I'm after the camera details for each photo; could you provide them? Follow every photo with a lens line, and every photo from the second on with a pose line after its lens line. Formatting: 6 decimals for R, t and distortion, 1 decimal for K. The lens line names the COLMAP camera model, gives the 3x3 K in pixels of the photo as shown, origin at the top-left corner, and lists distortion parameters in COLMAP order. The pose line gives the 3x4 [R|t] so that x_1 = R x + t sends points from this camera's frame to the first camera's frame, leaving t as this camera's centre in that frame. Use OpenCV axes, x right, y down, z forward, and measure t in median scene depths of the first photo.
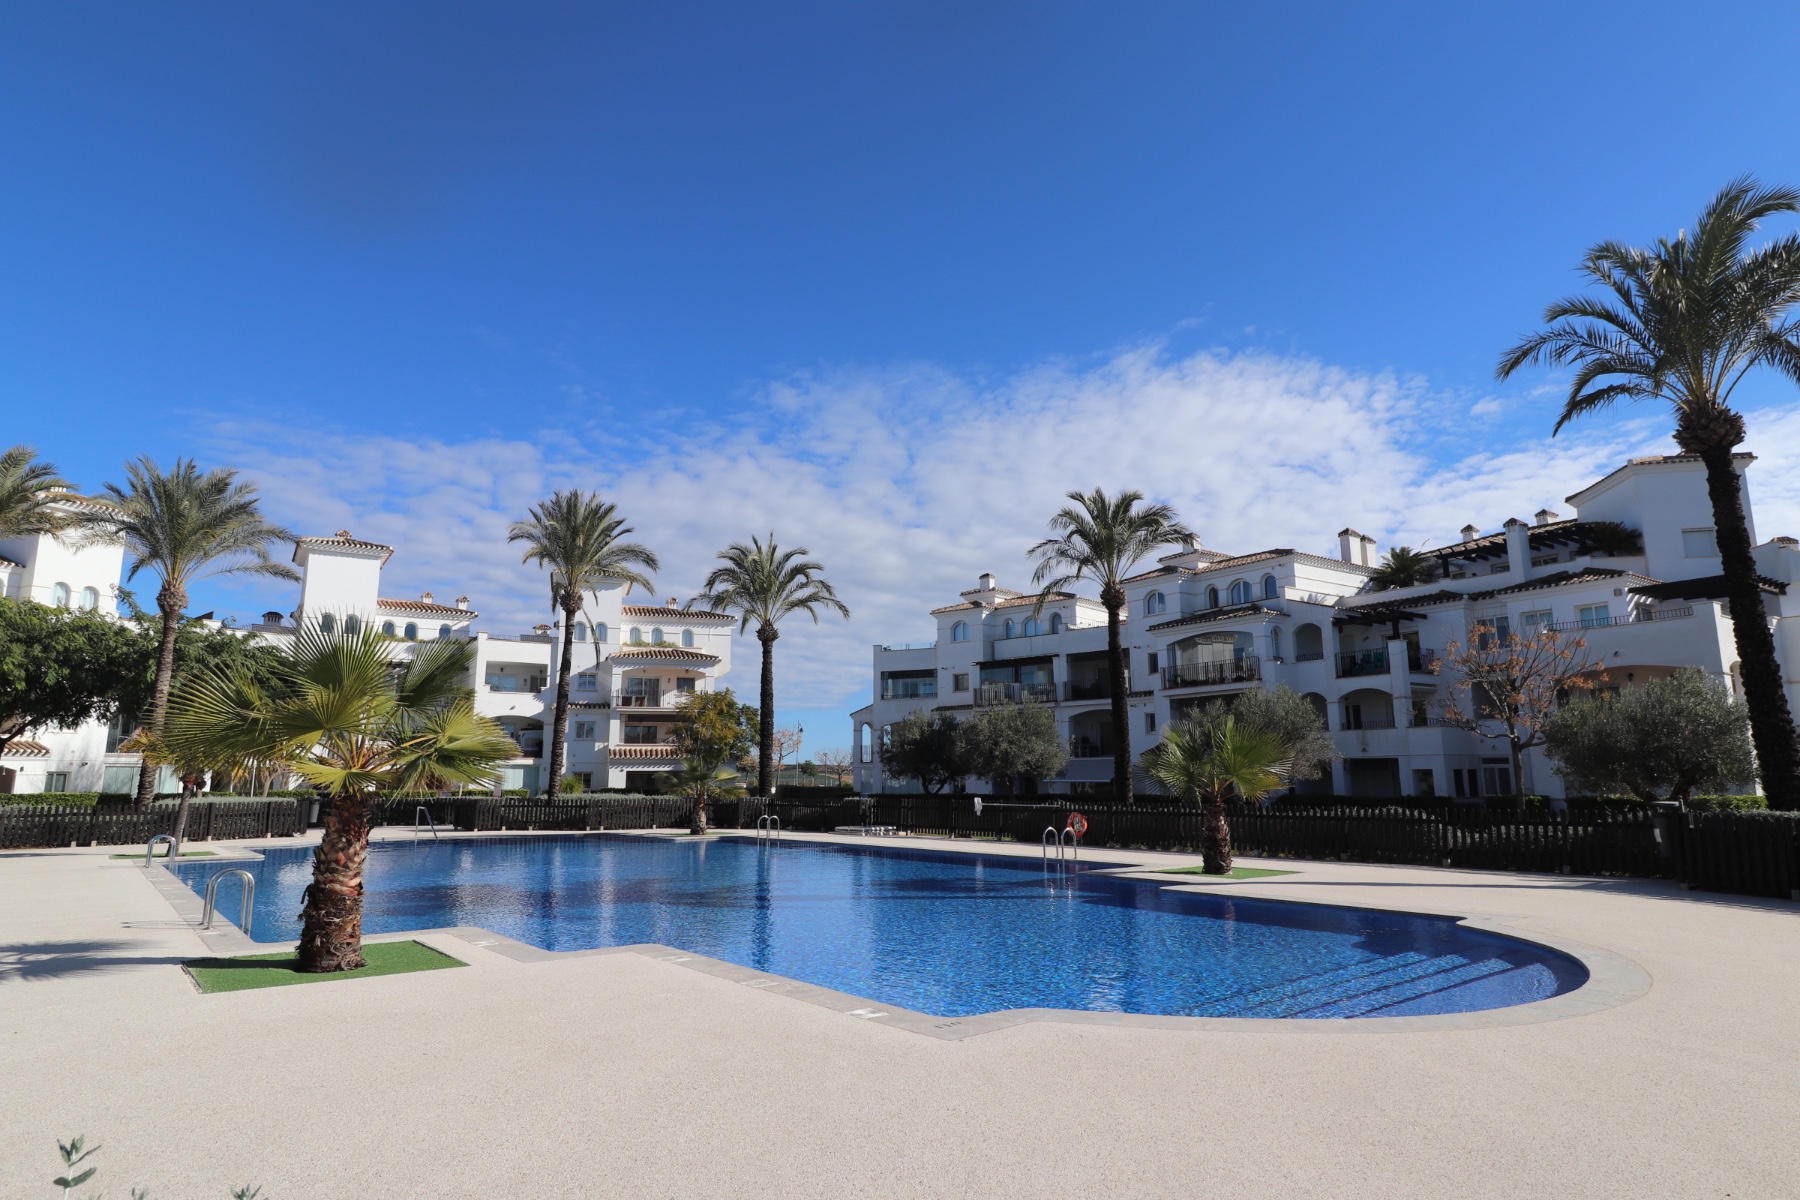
lens RADIAL K [[1032.2, 0, 900.0], [0, 1032.2, 600.0], [0, 0, 1]] dist [-0.005138, -0.001601]
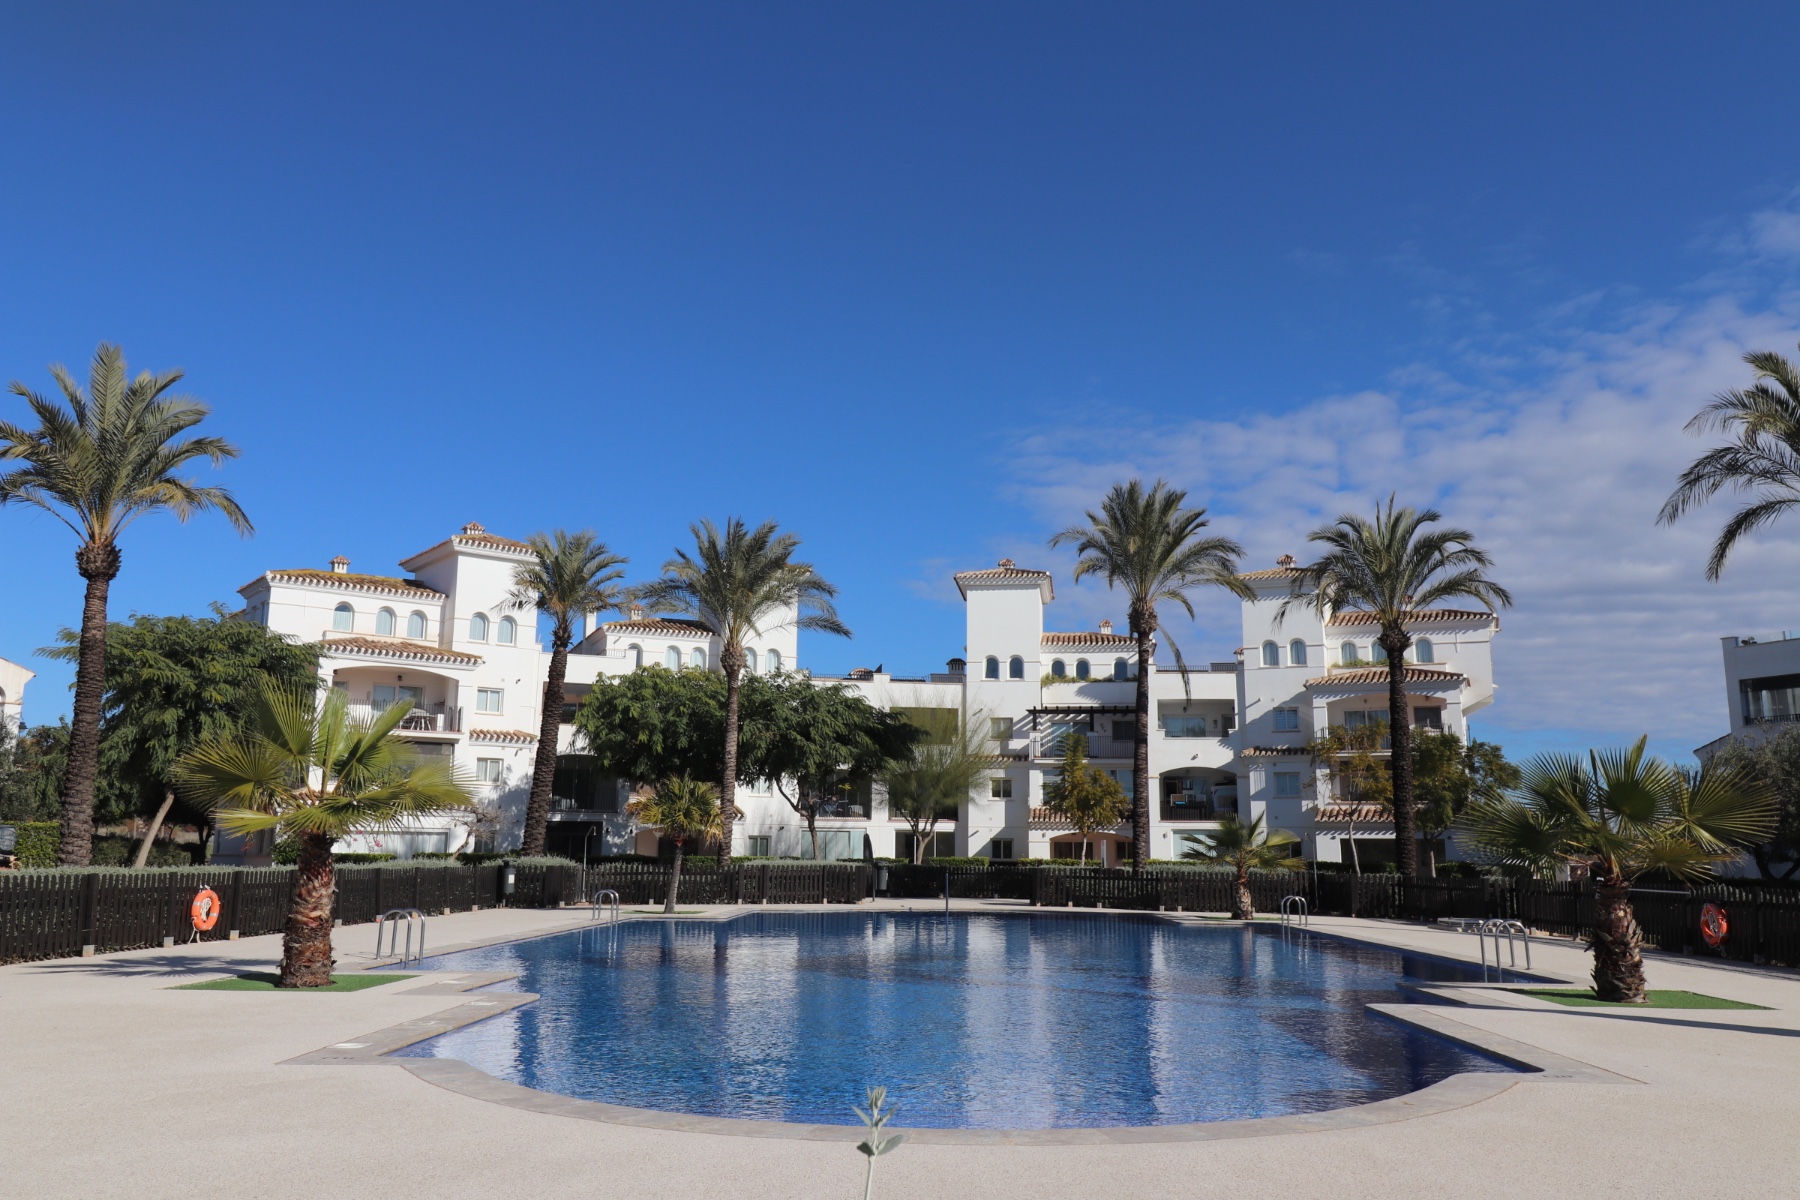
lens RADIAL K [[1433.8, 0, 899.8], [0, 1433.8, 623.7], [0, 0, 1]] dist [0.079997, -0.139739]
pose [[0.752078, -0.092220, -0.652590, 0.171031], [0.100836, 0.994605, -0.024342, 0.006977], [0.651314, -0.047498, 0.757320, 0.026954]]
